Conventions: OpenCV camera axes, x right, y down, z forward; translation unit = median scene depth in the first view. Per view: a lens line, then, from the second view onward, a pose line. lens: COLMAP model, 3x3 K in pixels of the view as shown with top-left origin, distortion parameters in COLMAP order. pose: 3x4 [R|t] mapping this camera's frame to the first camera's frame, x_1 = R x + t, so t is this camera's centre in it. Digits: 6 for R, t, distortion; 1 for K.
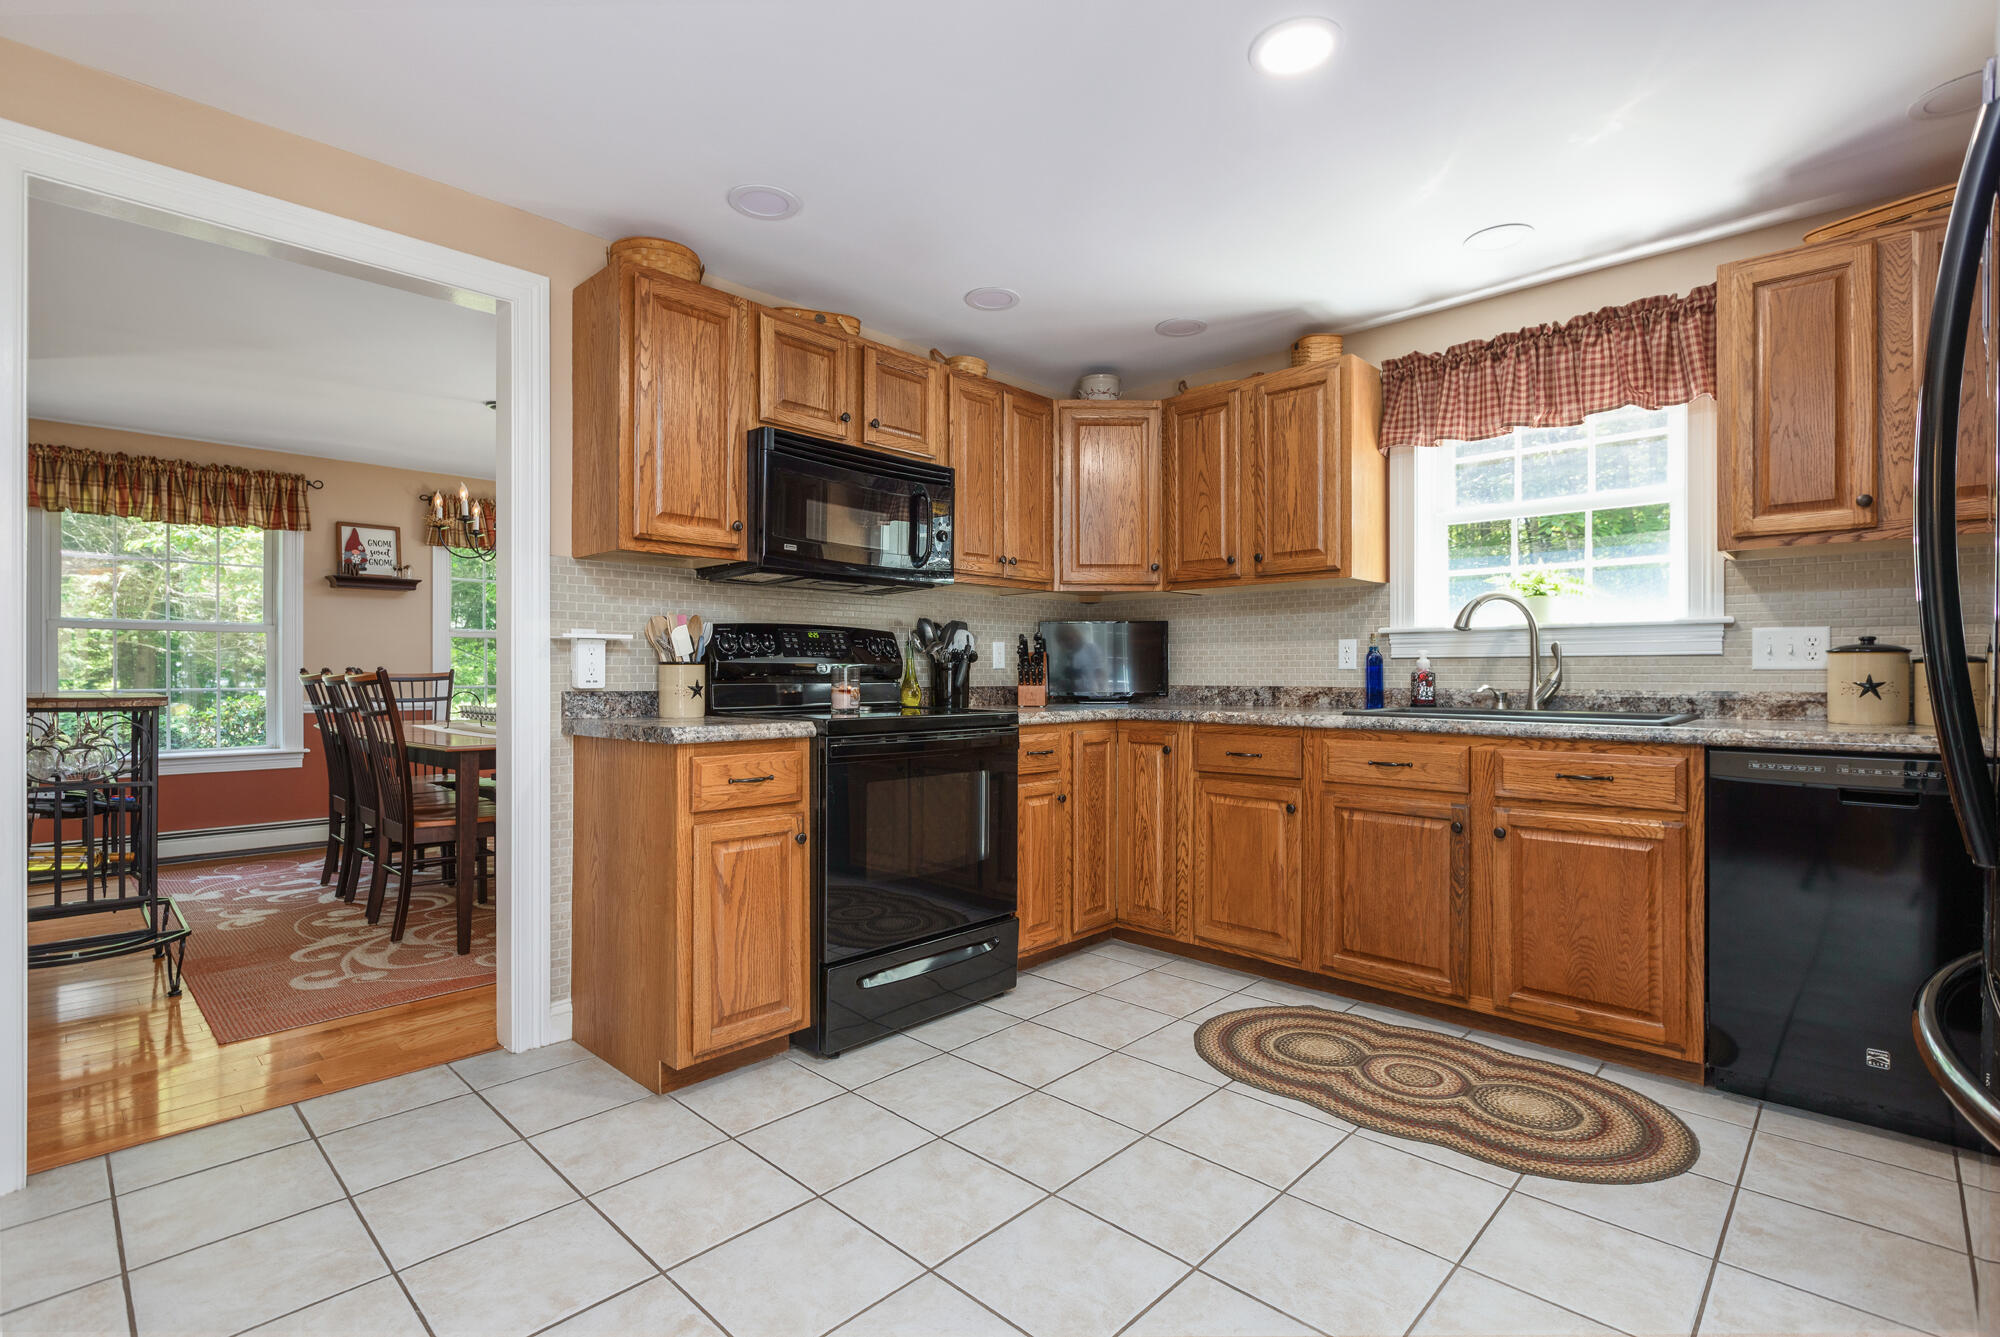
lens RADIAL K [[938.0, 0, 997.9], [0, 938.0, 671.1], [0, 0, 1]] dist [-0.009718, 0.000116]
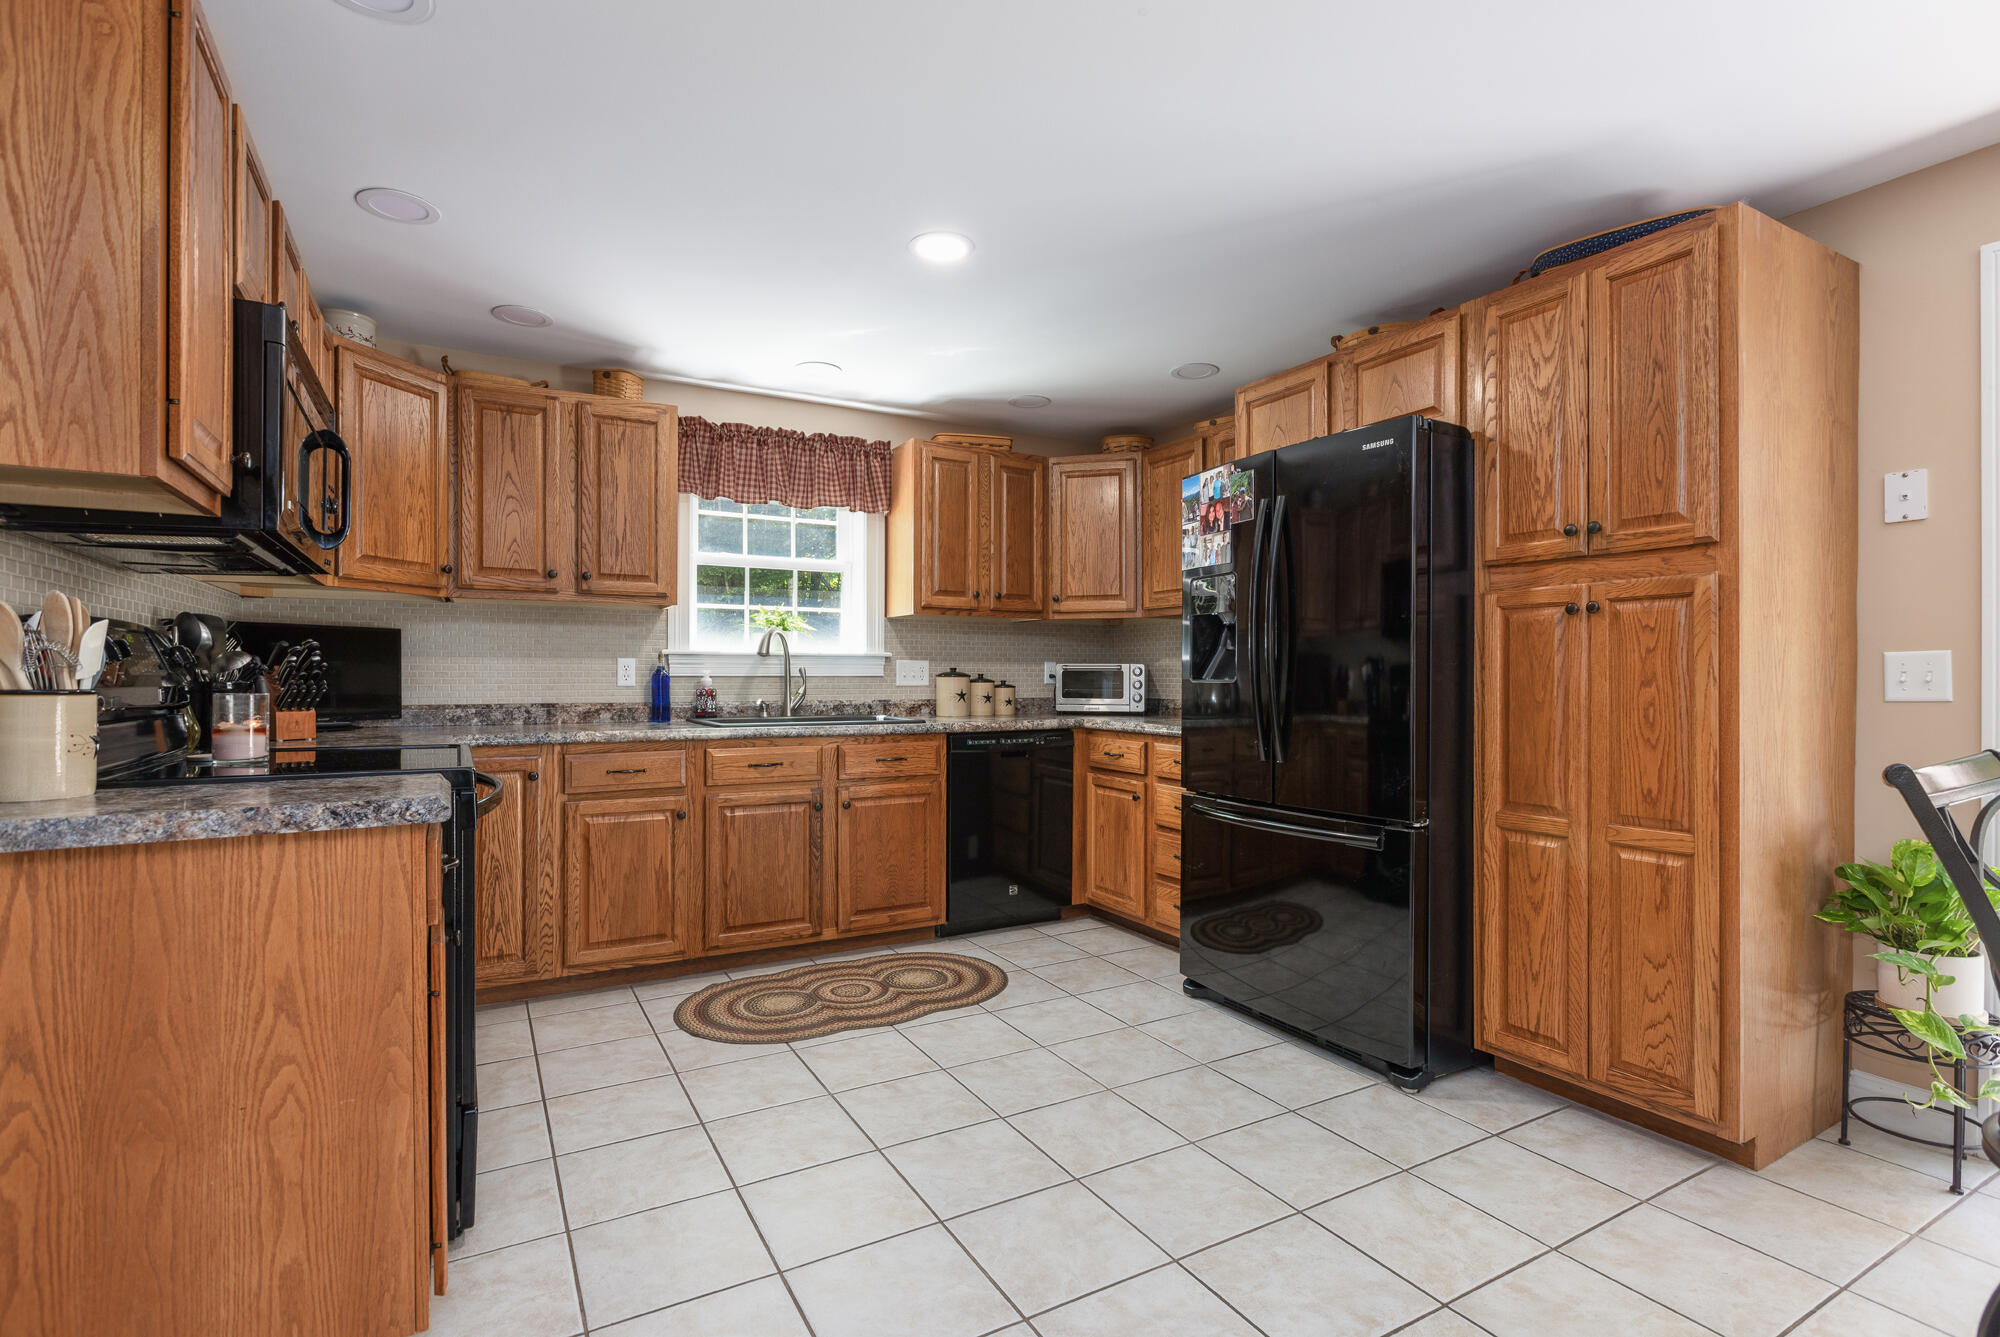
lens RADIAL K [[938.0, 0, 1000.2], [0, 938.0, 675.9], [0, 0, 1]] dist [-0.009718, 0.000116]
pose [[0.277159, 0.001020, 0.960824, -0.666322], [-0.002786, 0.999996, -0.000258, -0.017845], [-0.960820, -0.002606, 0.277160, 0.352465]]
